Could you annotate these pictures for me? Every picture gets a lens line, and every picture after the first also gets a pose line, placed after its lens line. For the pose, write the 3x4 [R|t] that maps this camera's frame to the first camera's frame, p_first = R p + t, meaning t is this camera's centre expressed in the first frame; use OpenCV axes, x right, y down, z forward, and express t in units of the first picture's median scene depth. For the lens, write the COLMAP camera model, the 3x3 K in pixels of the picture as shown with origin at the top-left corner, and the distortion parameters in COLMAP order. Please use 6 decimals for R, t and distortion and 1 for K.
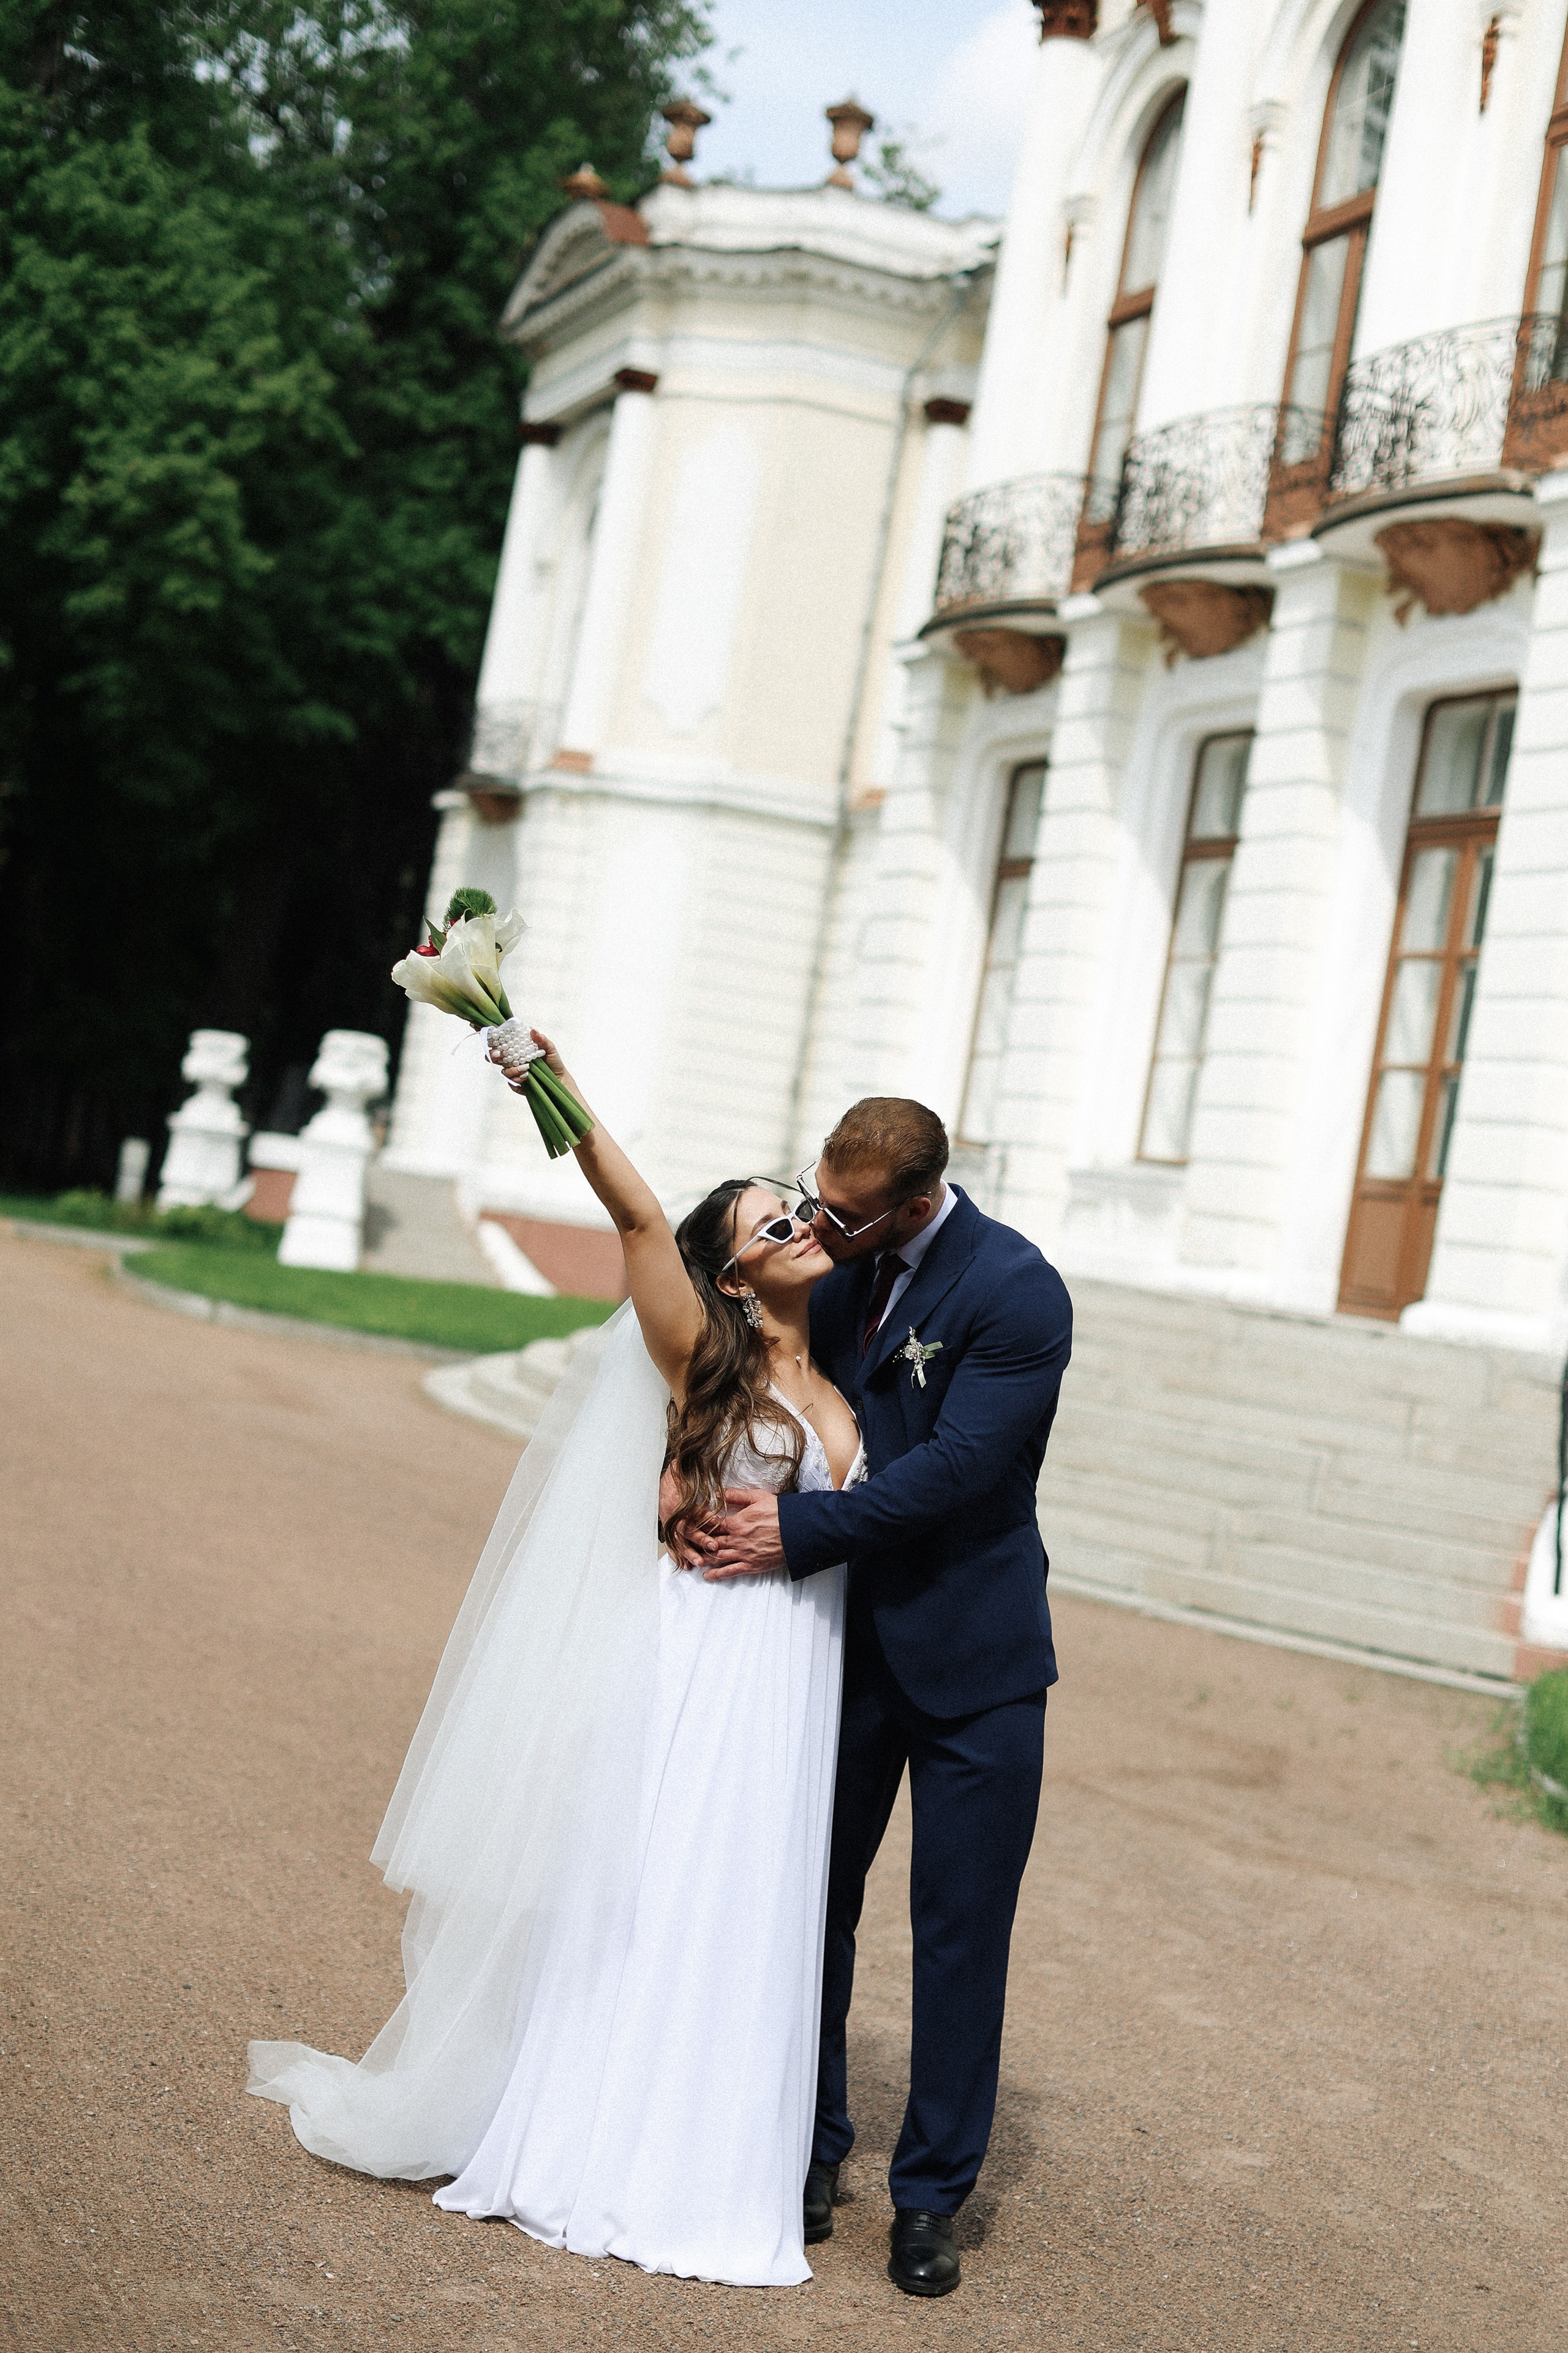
lens RADIAL K [[3581.2, 0, 787.2], [0, 3581.2, 1109.5], [0, 0, 1]] dist [-0.171668, 0.423344]
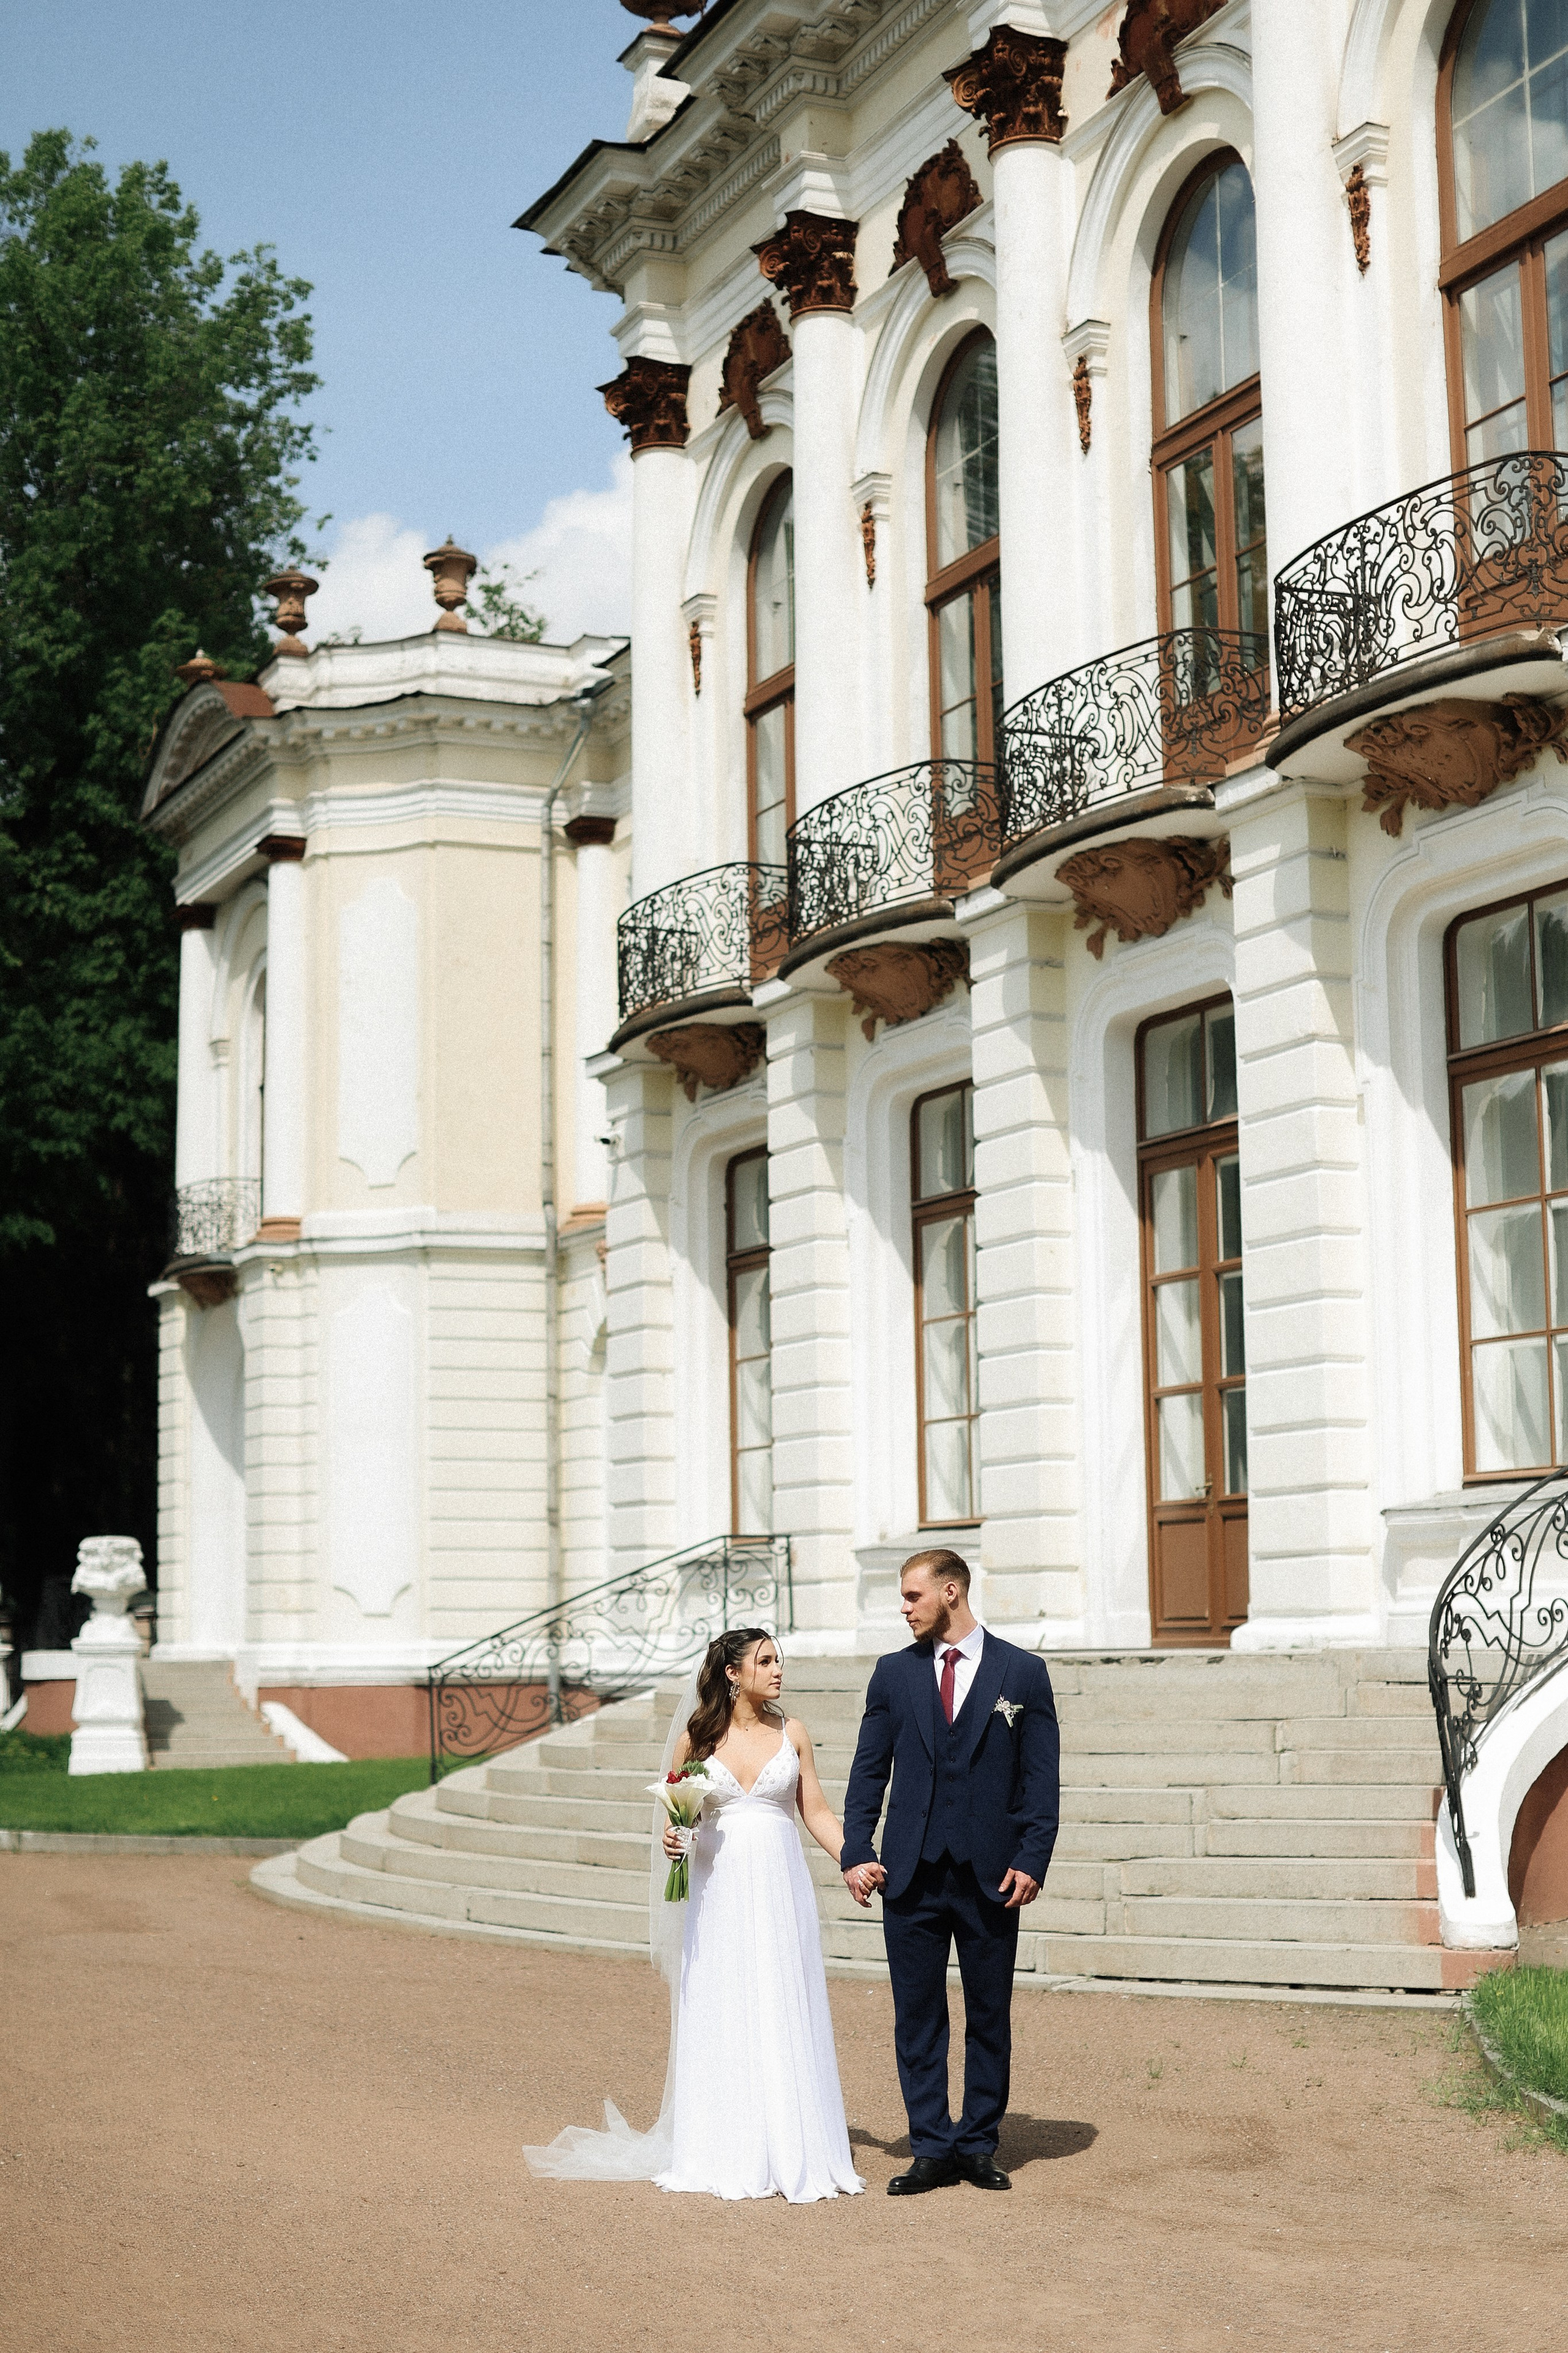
lens RADIAL K [[3483.1, 0, 784.0], [0, 3483.1, 1176.5], [0, 0, 1]] dist [-0.140848, 0.097384]
pose [[0.982646, -0.161740, 0.090817, -0.007976], [0.169762, 0.981468, -0.088893, -0.001558], [-0.074756, 0.102768, 0.991892, 0.022918]]
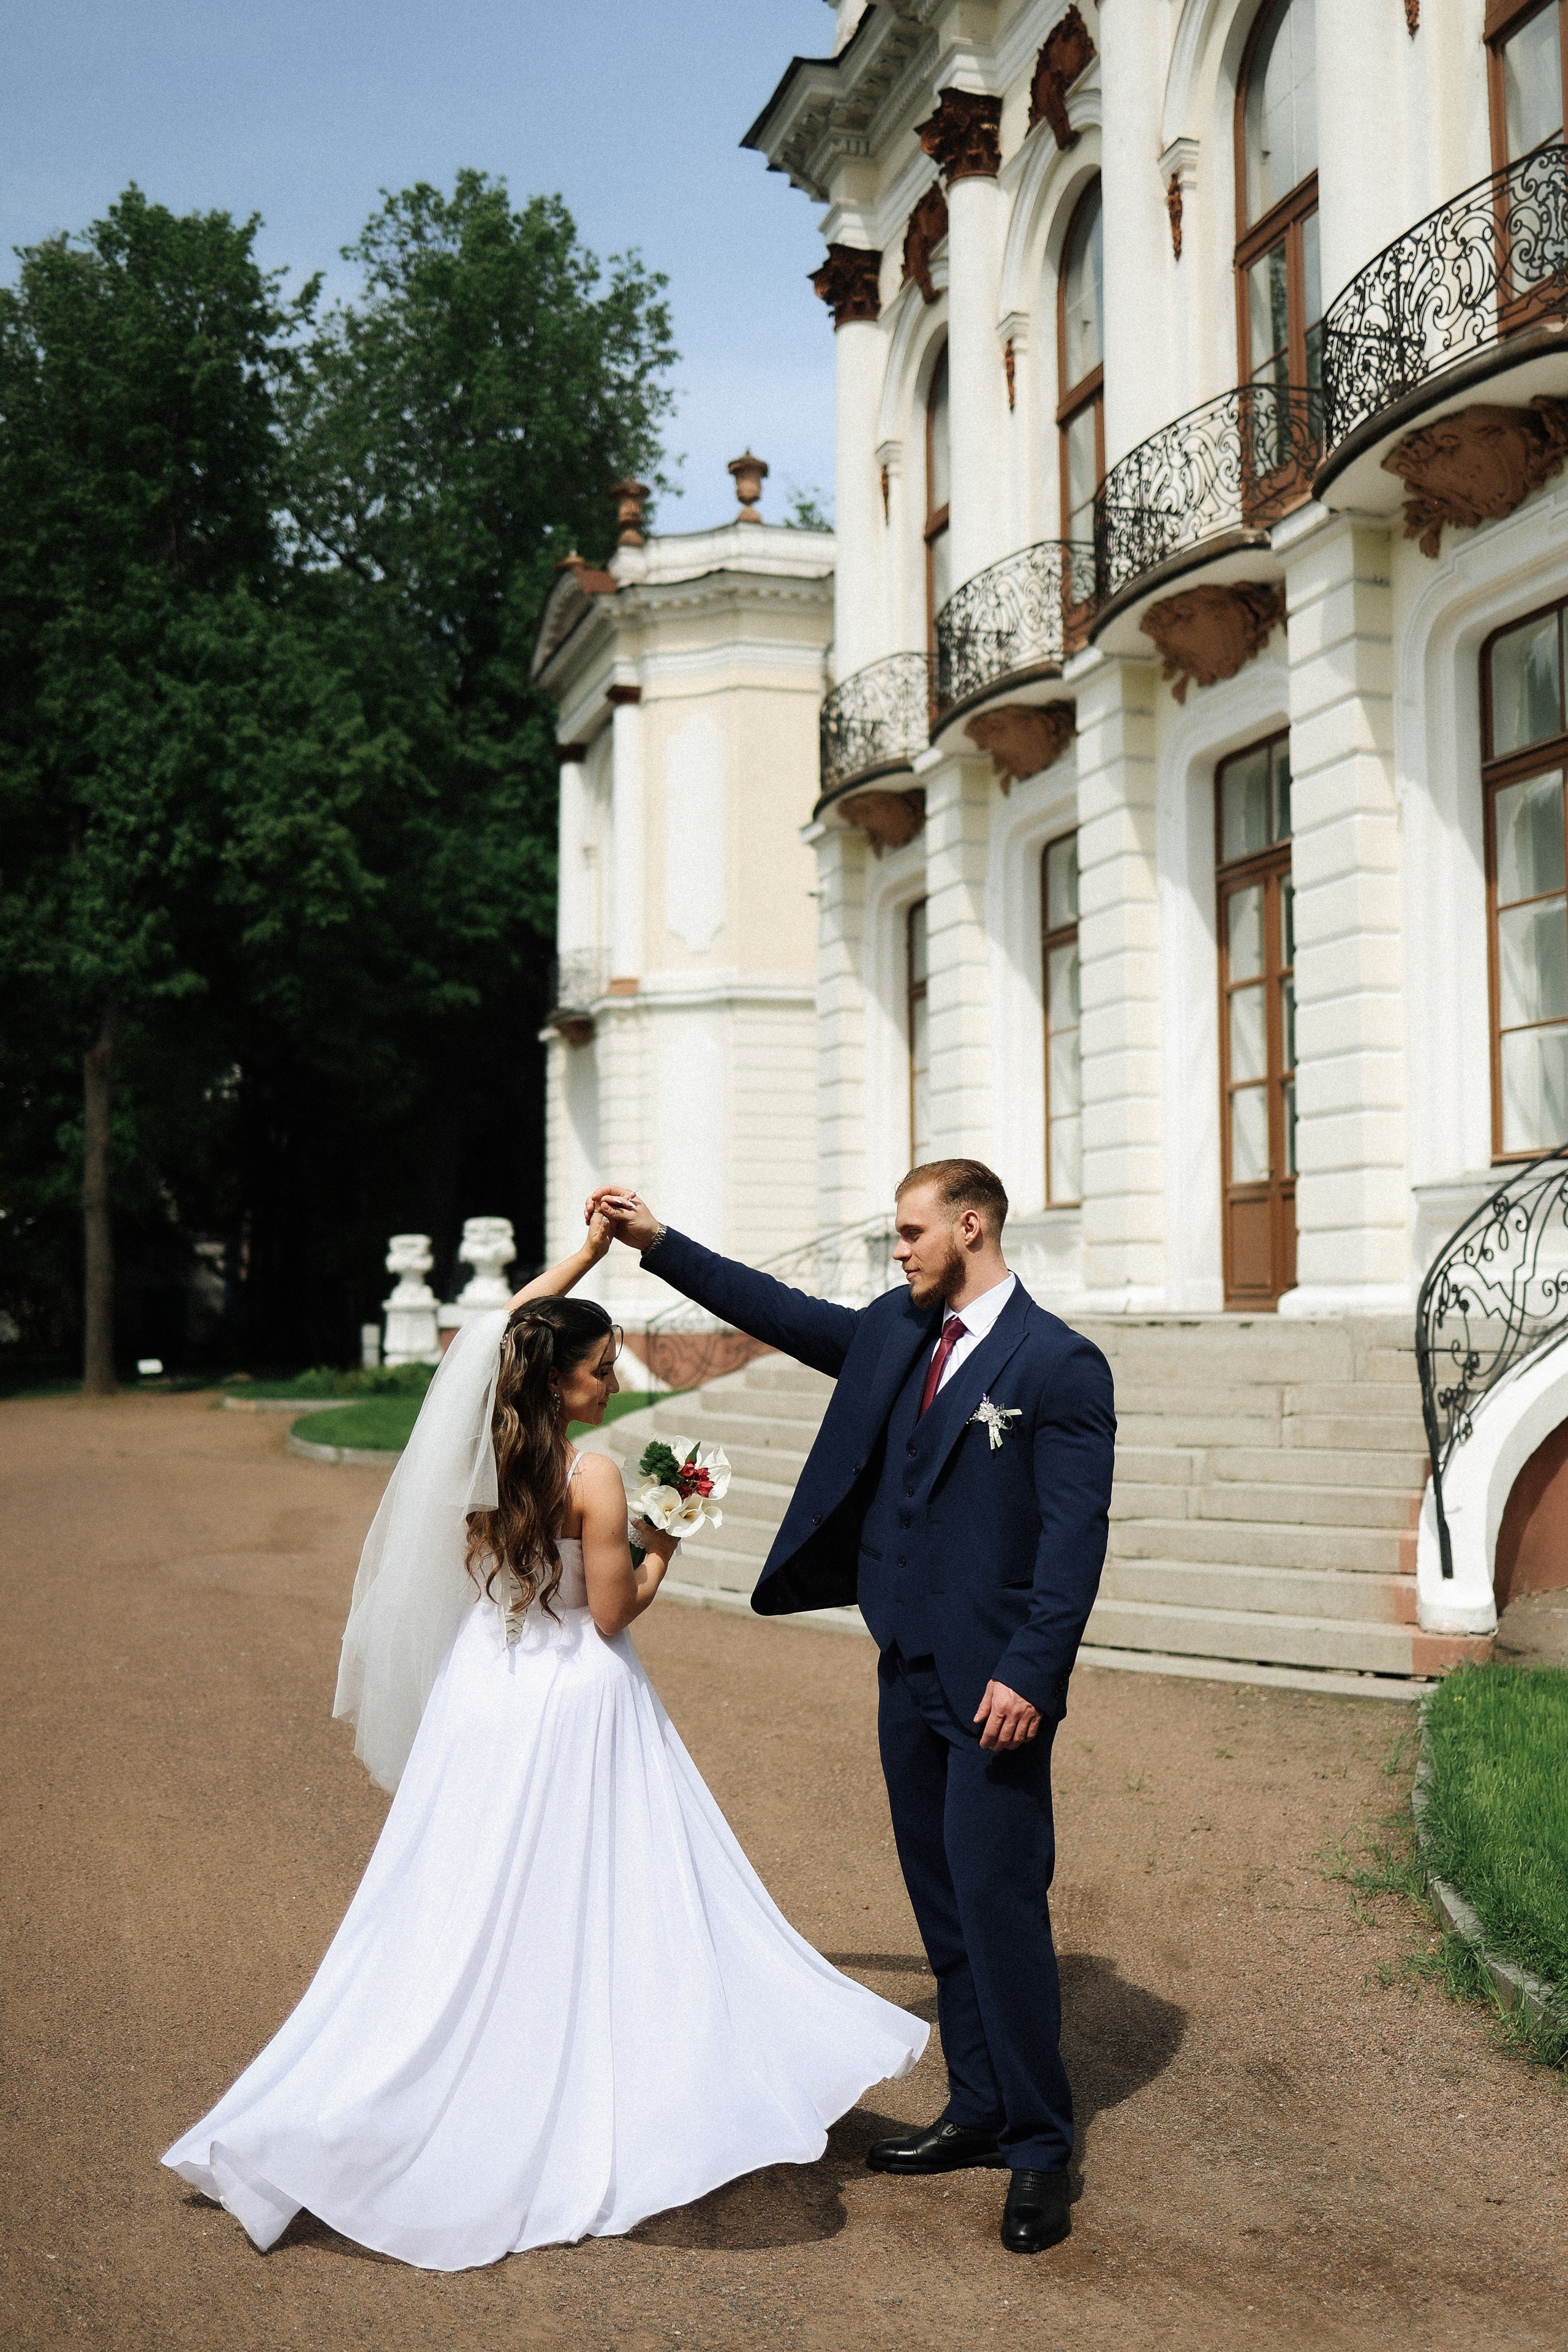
lens RADIAL K [[2400.6, 0, 784.0], [0, 2400.6, 1176.0], [0, 0, 1]] dist [-0.074494, 0.016893]
pose [[0.984661, -0.167054, -0.050348, 0.035799], [0.165711, 0.985724, -0.029801, 0.008675], [0.054607, 0.021000, 0.998287, 0.137850]]
